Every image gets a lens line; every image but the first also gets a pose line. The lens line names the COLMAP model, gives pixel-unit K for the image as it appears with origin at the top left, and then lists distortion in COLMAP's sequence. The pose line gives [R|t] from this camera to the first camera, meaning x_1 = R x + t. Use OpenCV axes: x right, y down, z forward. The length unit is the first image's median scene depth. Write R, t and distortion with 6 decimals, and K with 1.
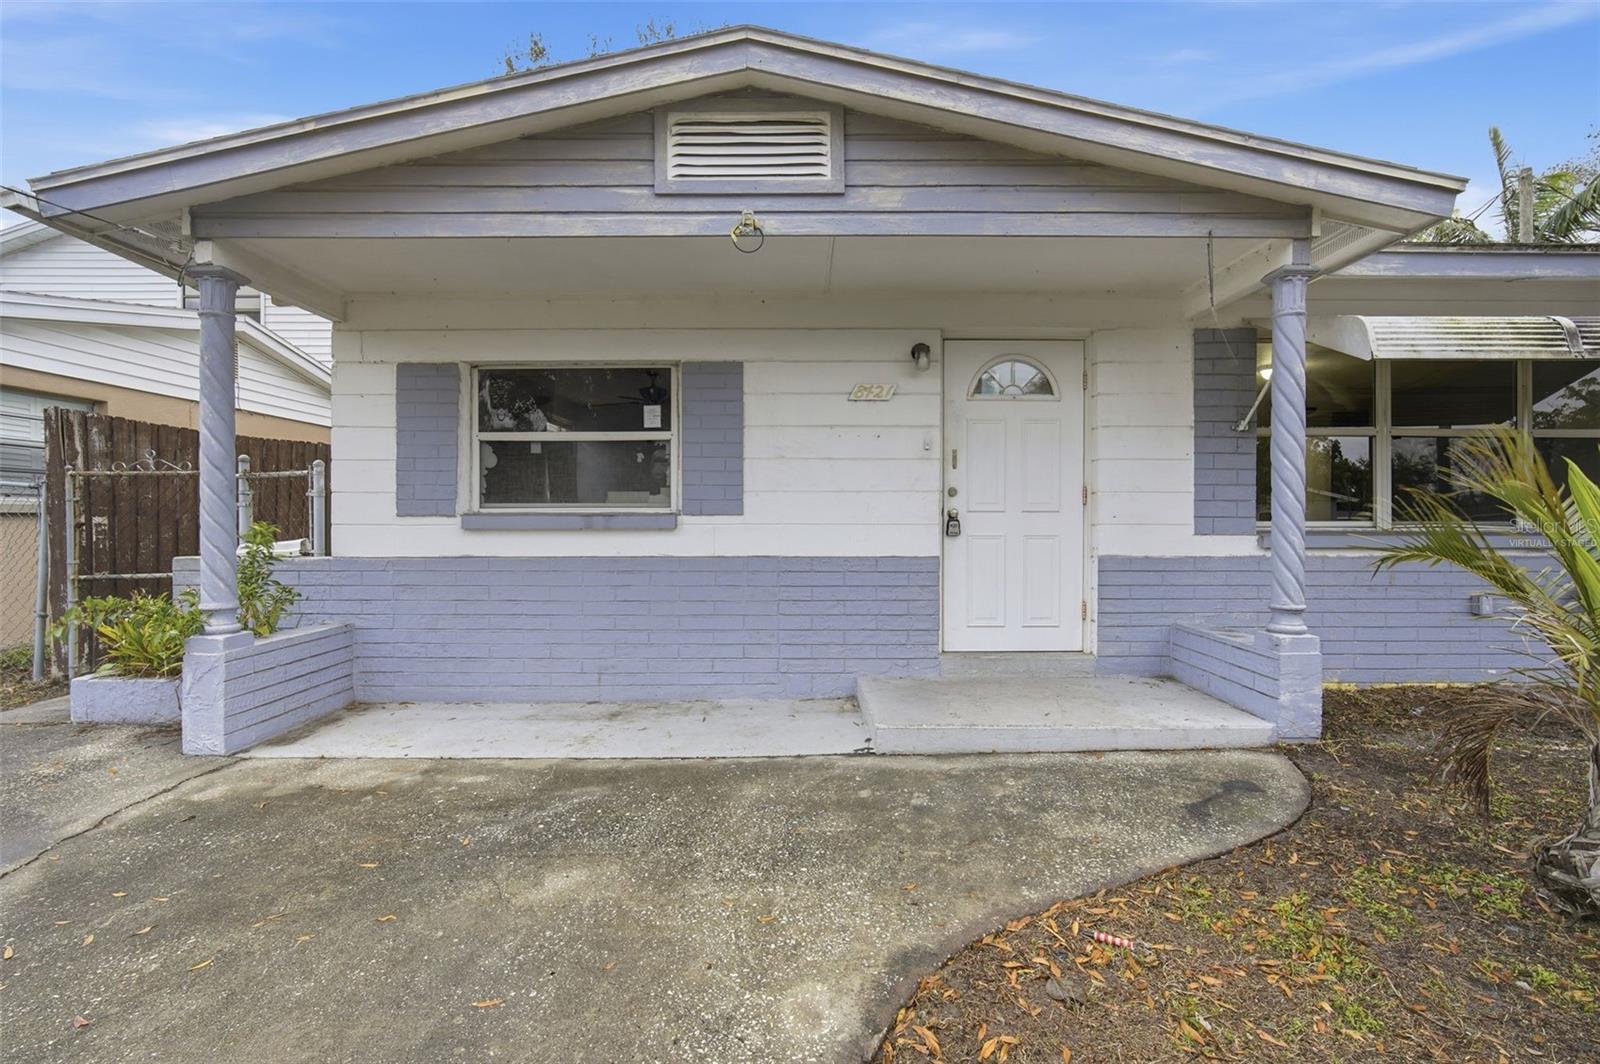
lens RADIAL K [[710.8, 0, 801.5], [0, 710.8, 522.5], [0, 0, 1]] dist [-0.013163, 0.003740]
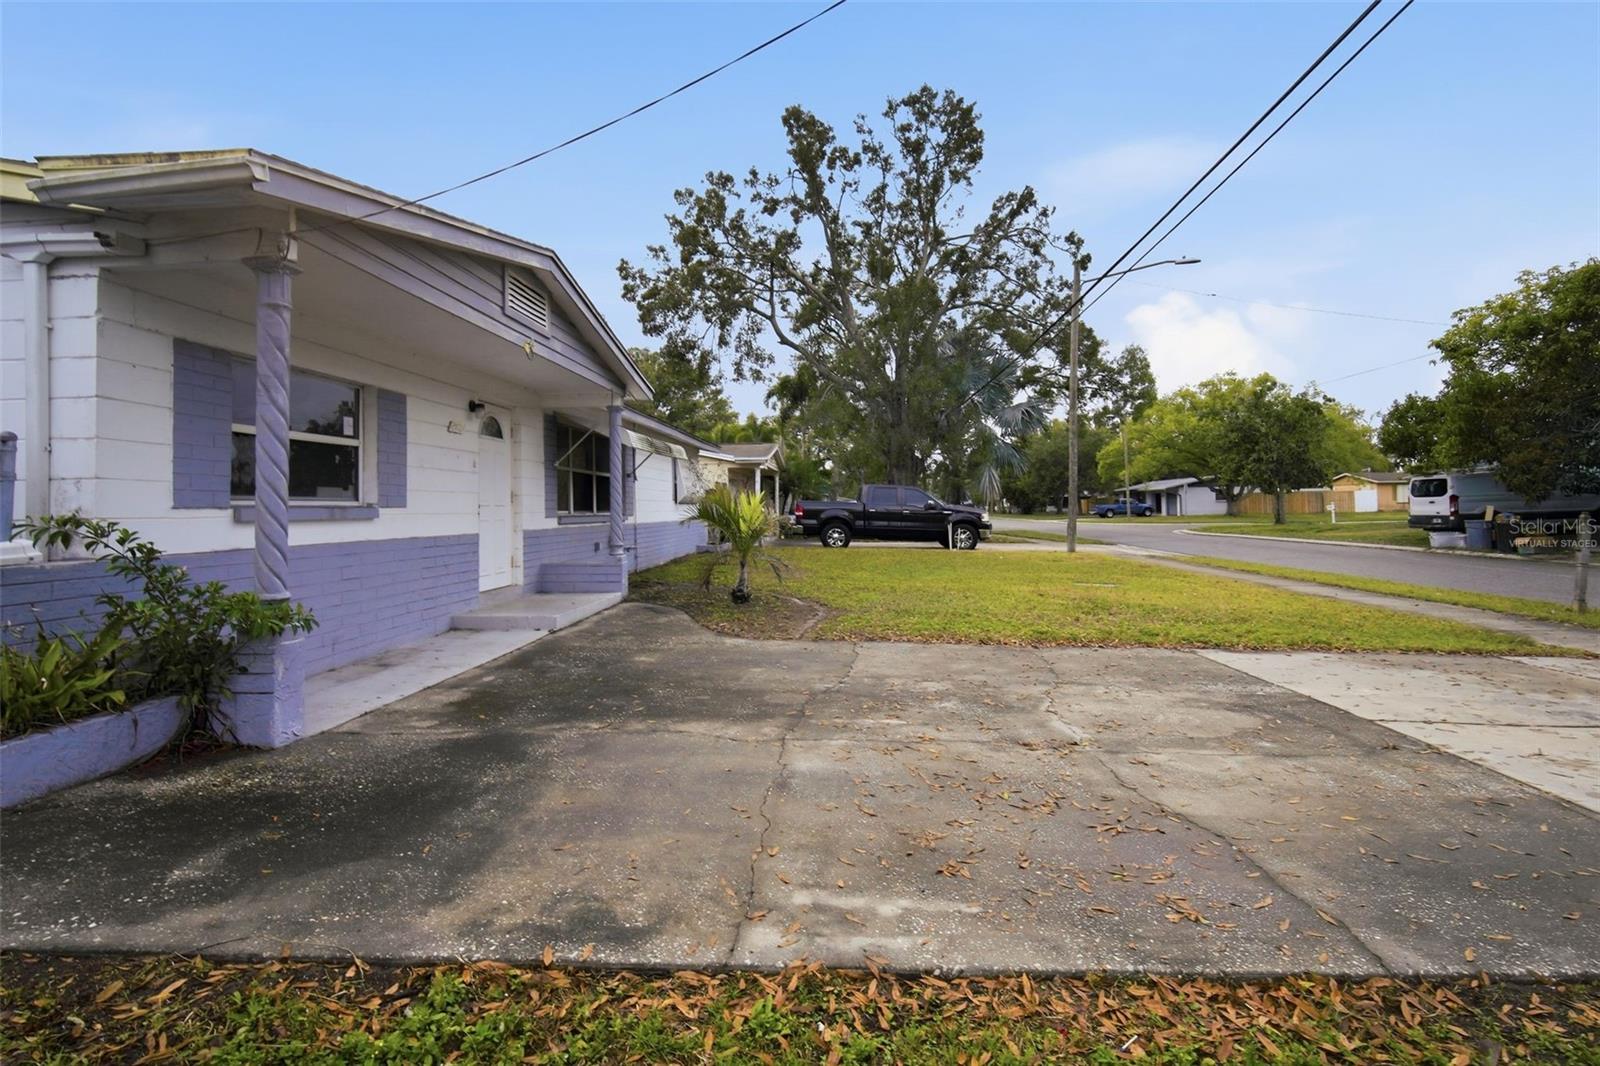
lens RADIAL K [[743.3, 0, 804.1], [0, 743.3, 494.7], [0, 0, 1]] dist [-0.012708, 0.004853]
pose [[0.068643, 0.018667, 0.997467, -1.443128], [0.019559, 0.999608, -0.020053, 0.007892], [-0.997450, 0.020886, 0.068250, 0.146432]]
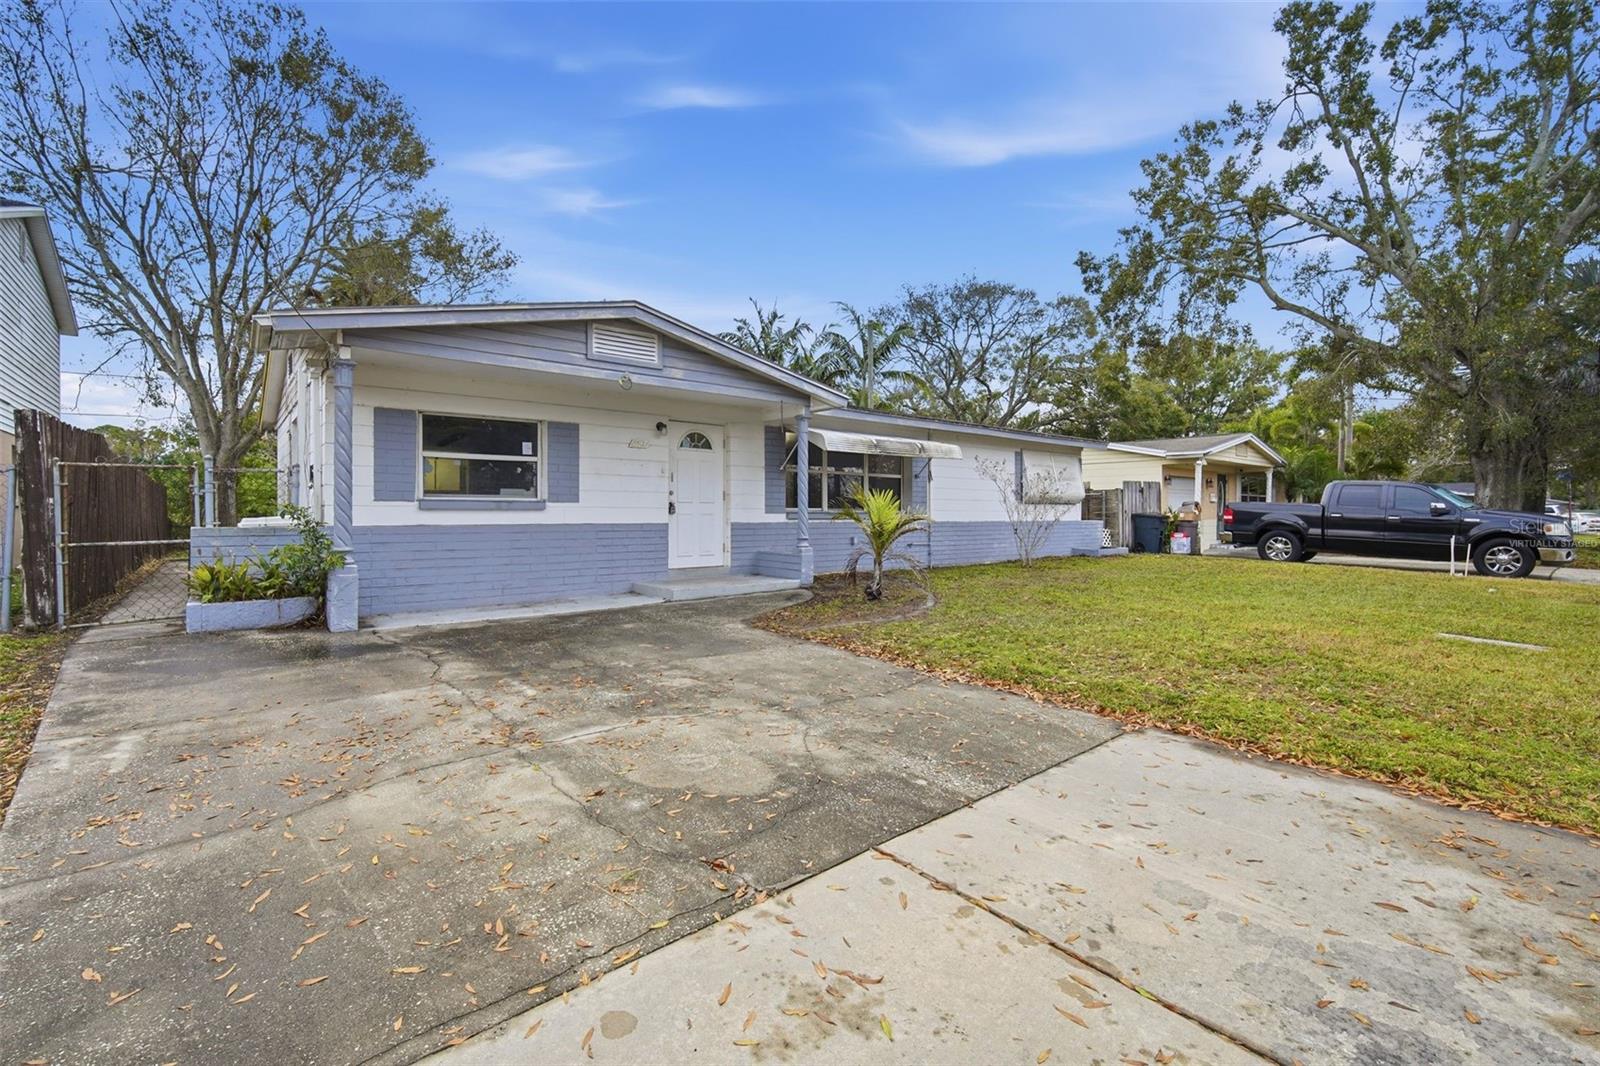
lens RADIAL K [[710.8, 0, 801.5], [0, 710.8, 523.5], [0, 0, 1]] dist [-0.013163, 0.003740]
pose [[0.768752, -0.006416, 0.639515, -0.859067], [-0.000434, 0.999944, 0.010553, 0.025953], [-0.639547, -0.008390, 0.768706, -0.887749]]
